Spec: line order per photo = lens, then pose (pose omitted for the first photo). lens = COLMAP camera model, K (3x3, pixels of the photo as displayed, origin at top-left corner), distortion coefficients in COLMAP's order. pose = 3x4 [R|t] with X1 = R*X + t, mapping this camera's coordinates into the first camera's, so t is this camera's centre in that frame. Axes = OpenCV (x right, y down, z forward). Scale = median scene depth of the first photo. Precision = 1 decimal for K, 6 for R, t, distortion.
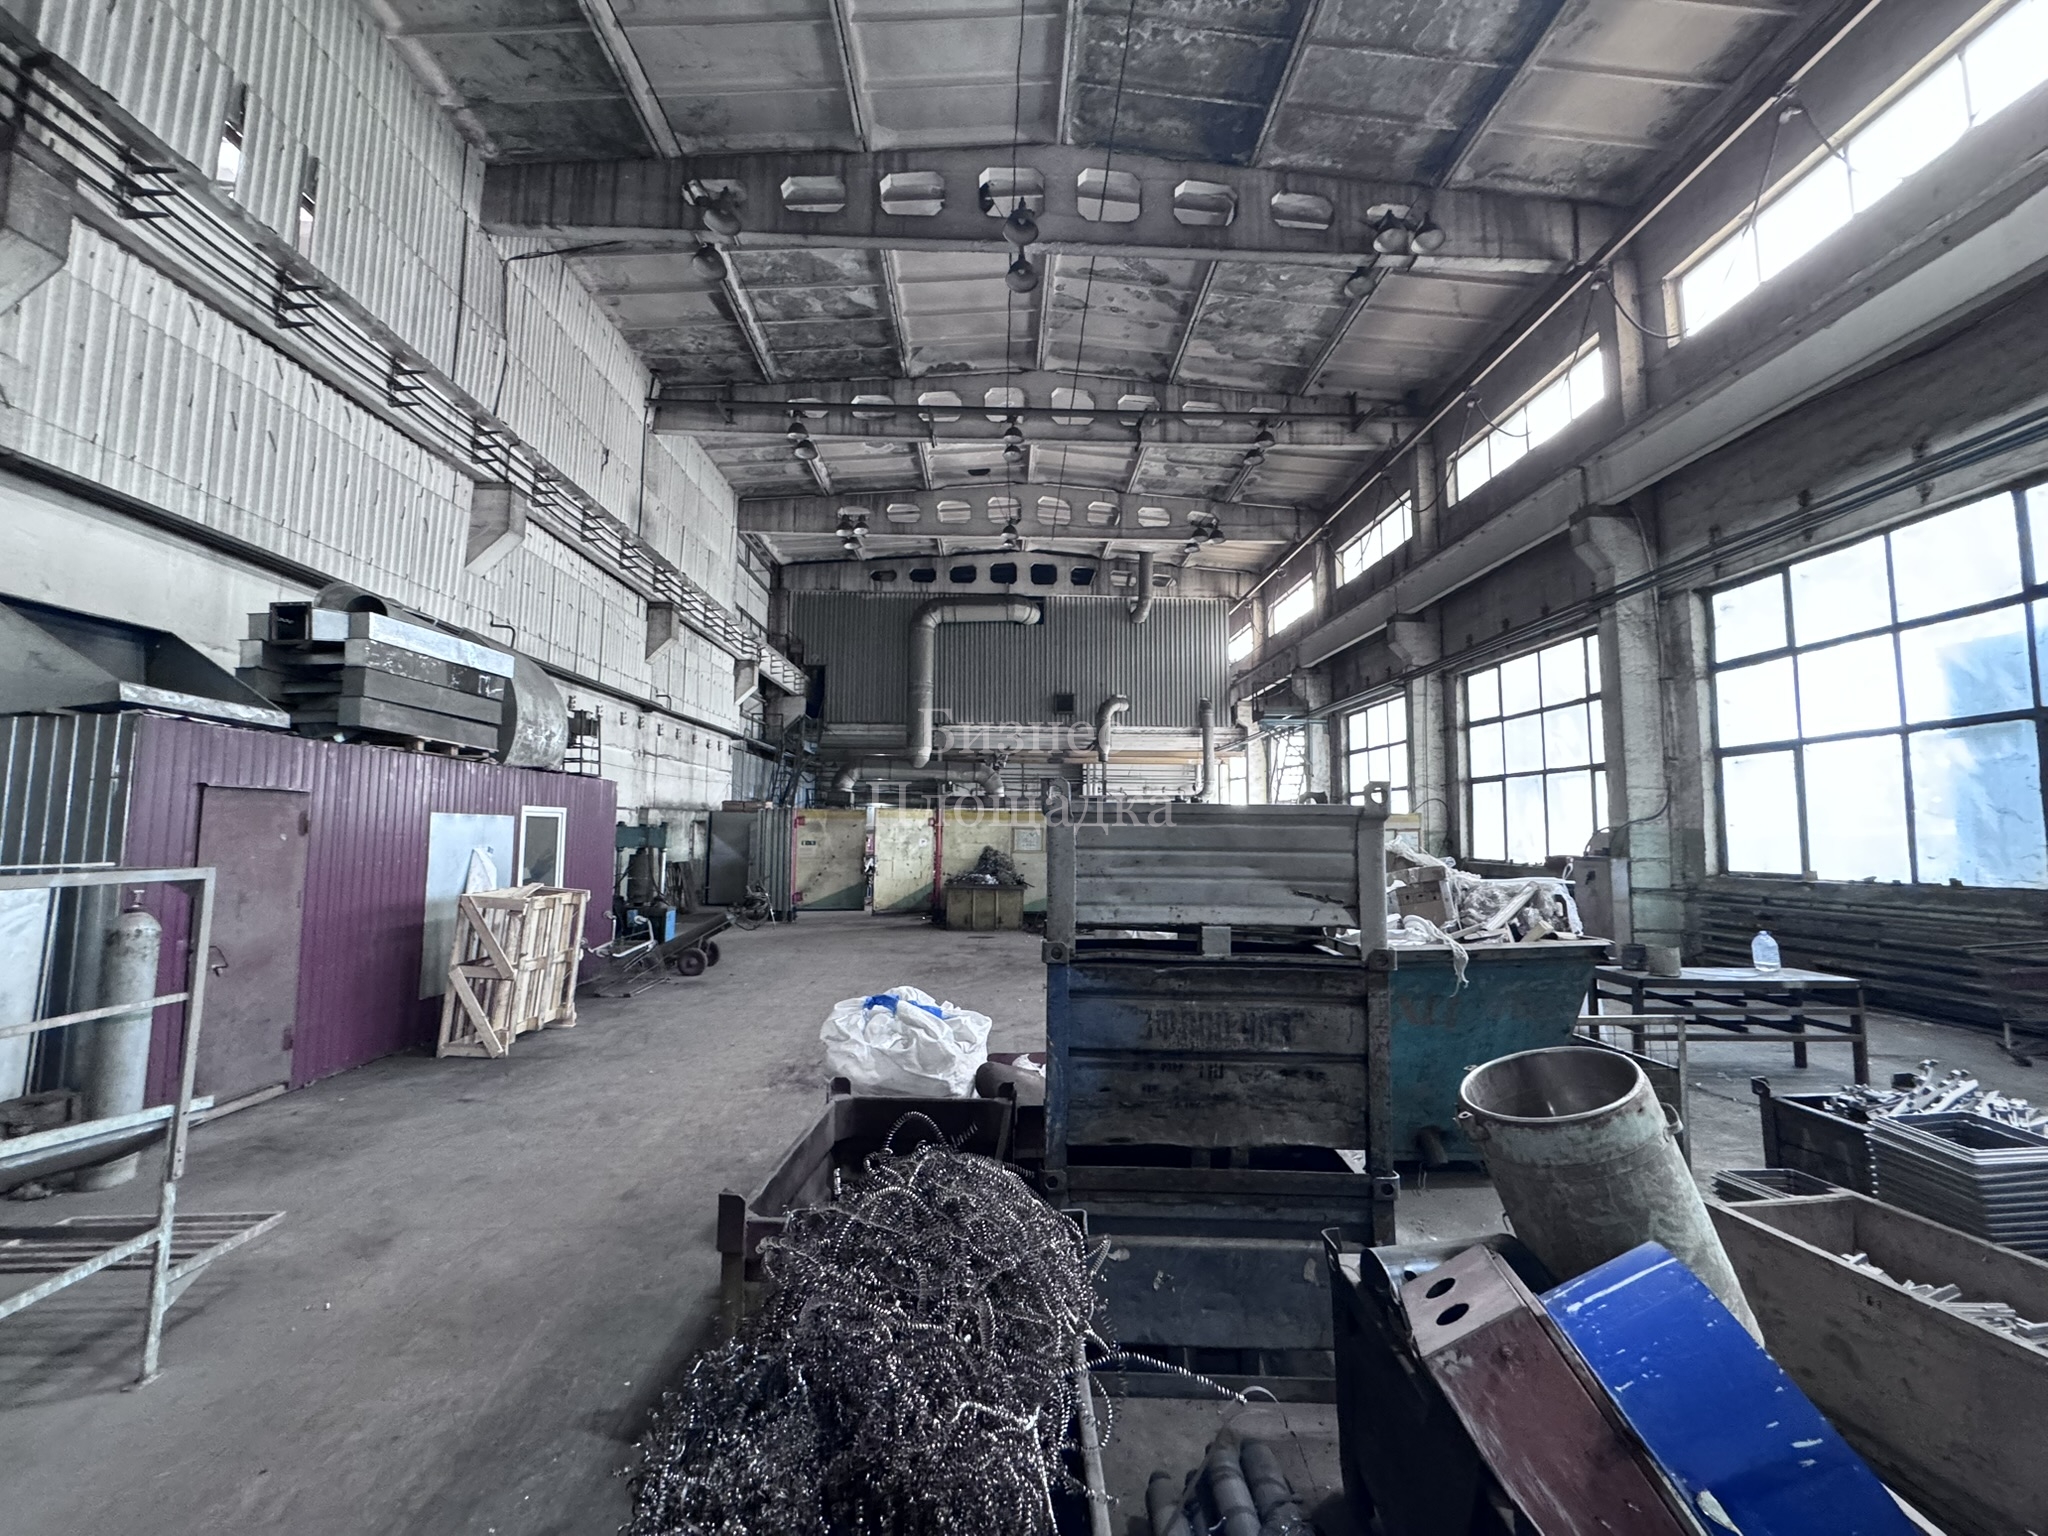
lens RADIAL K [[815.7, 0, 1036.9], [0, 815.7, 768.4], [0, 0, 1]] dist [-0.002064, 0.000081]
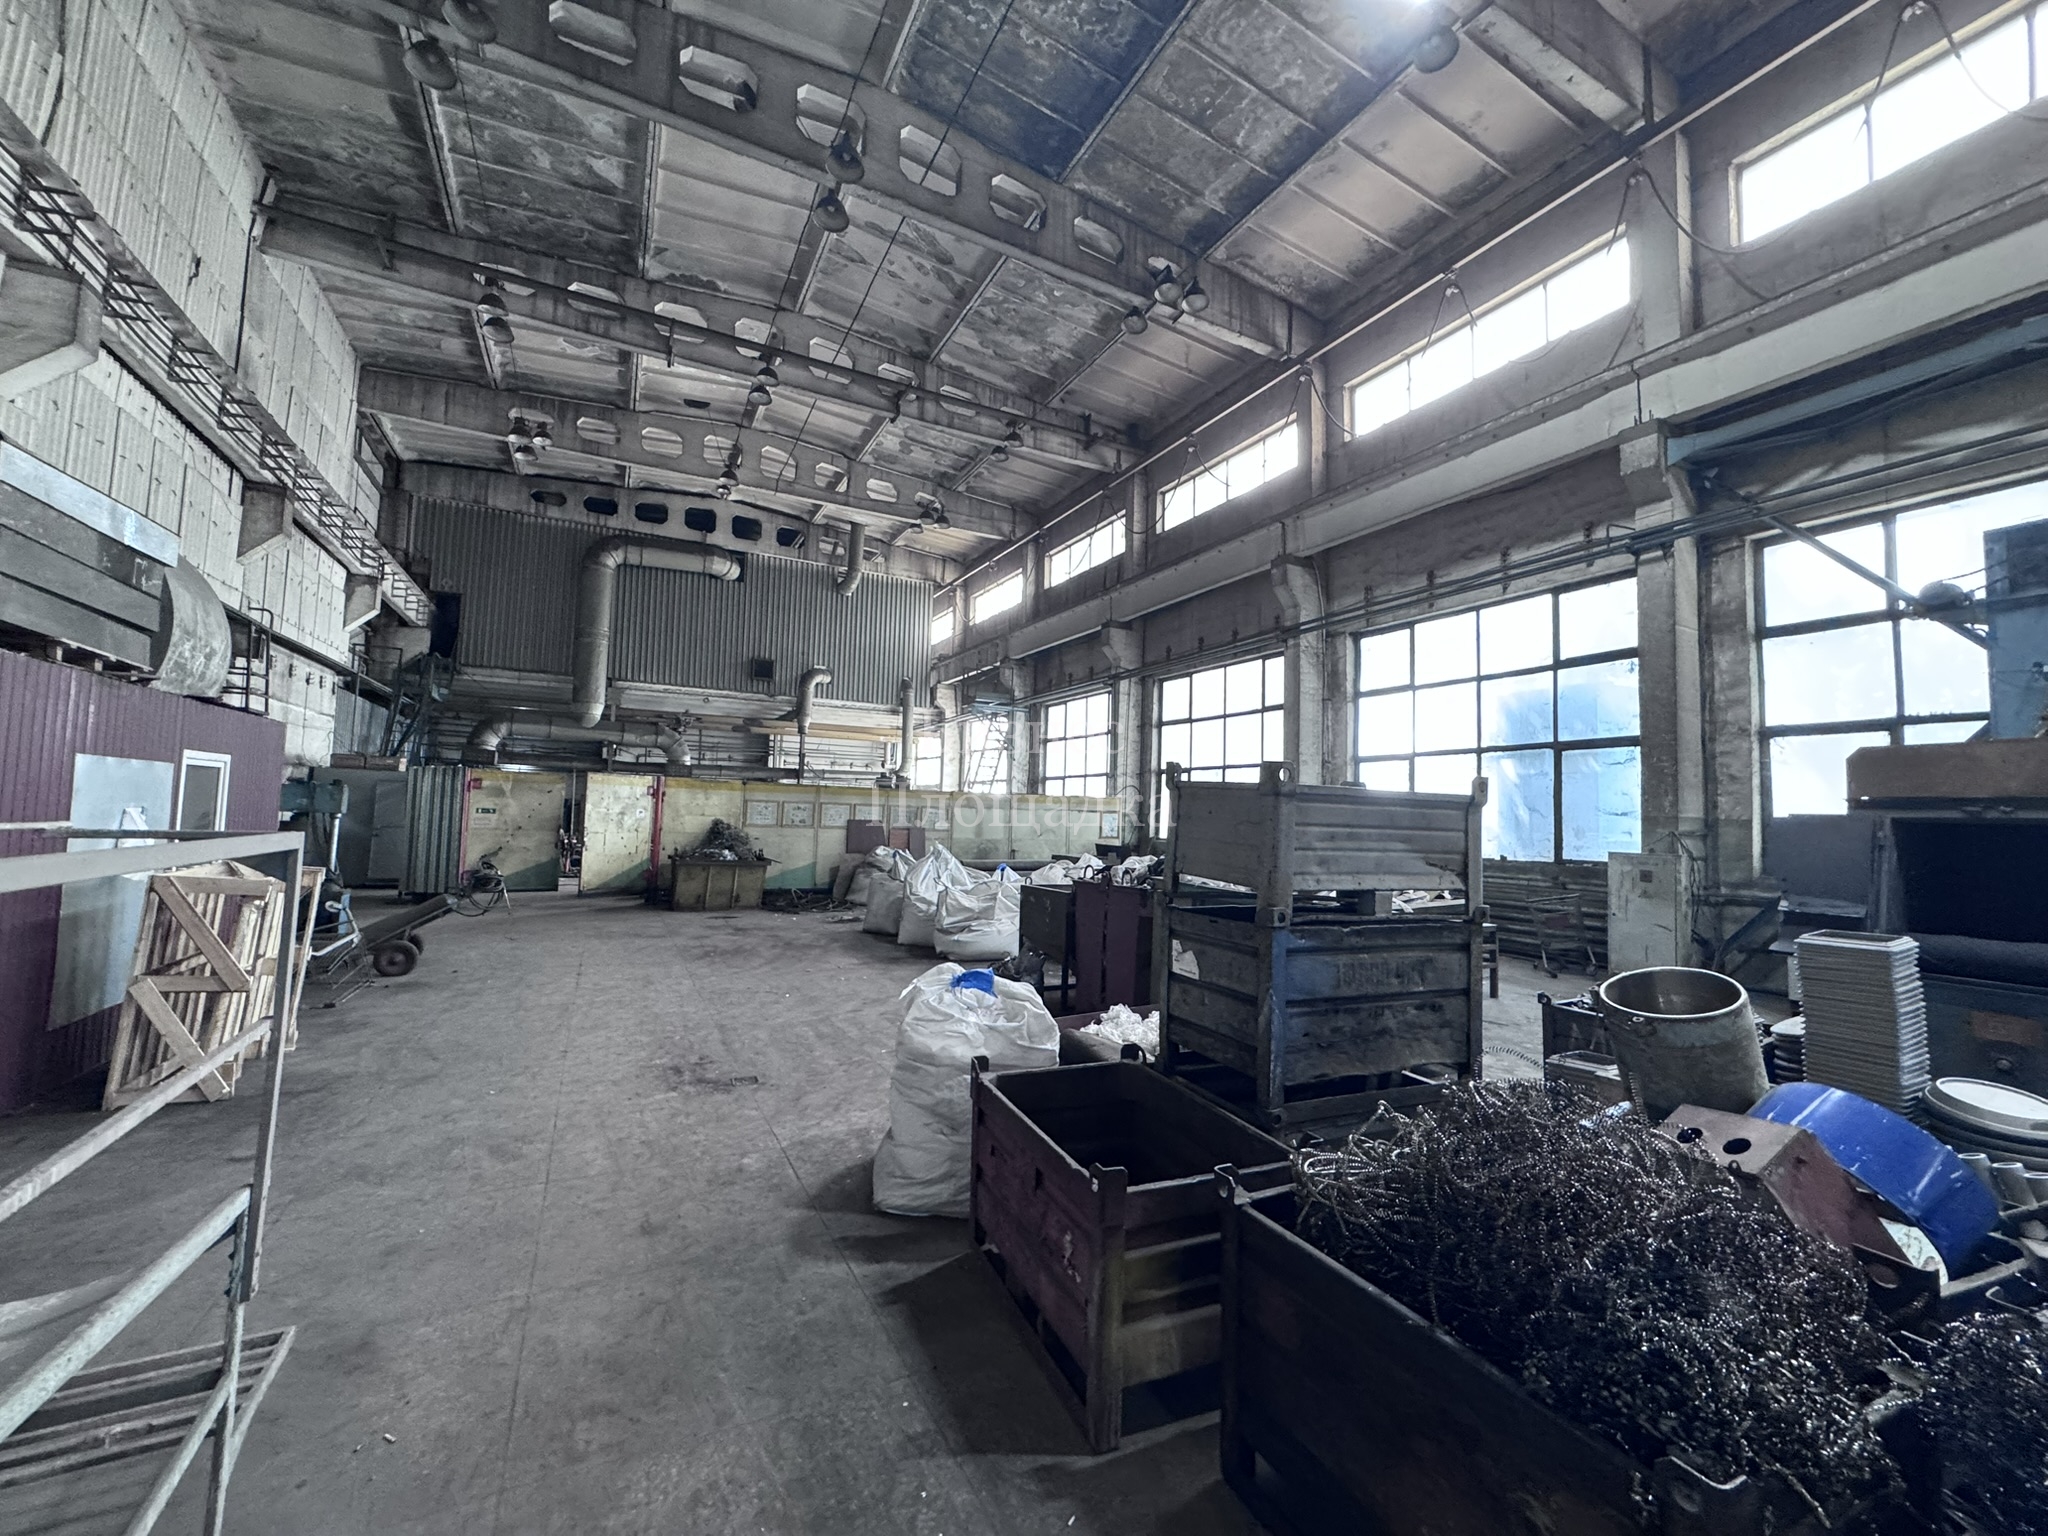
lens RADIAL K [[815.7, 0, 1018.5], [0, 815.7, 767.9], [0, 0, 1]] dist [-0.002064, 0.000081]
pose [[0.904524, 0.046669, 0.423861, -0.168935], [-0.058318, 0.998192, 0.014546, 0.005516], [-0.422416, -0.037876, 0.905611, 0.031359]]
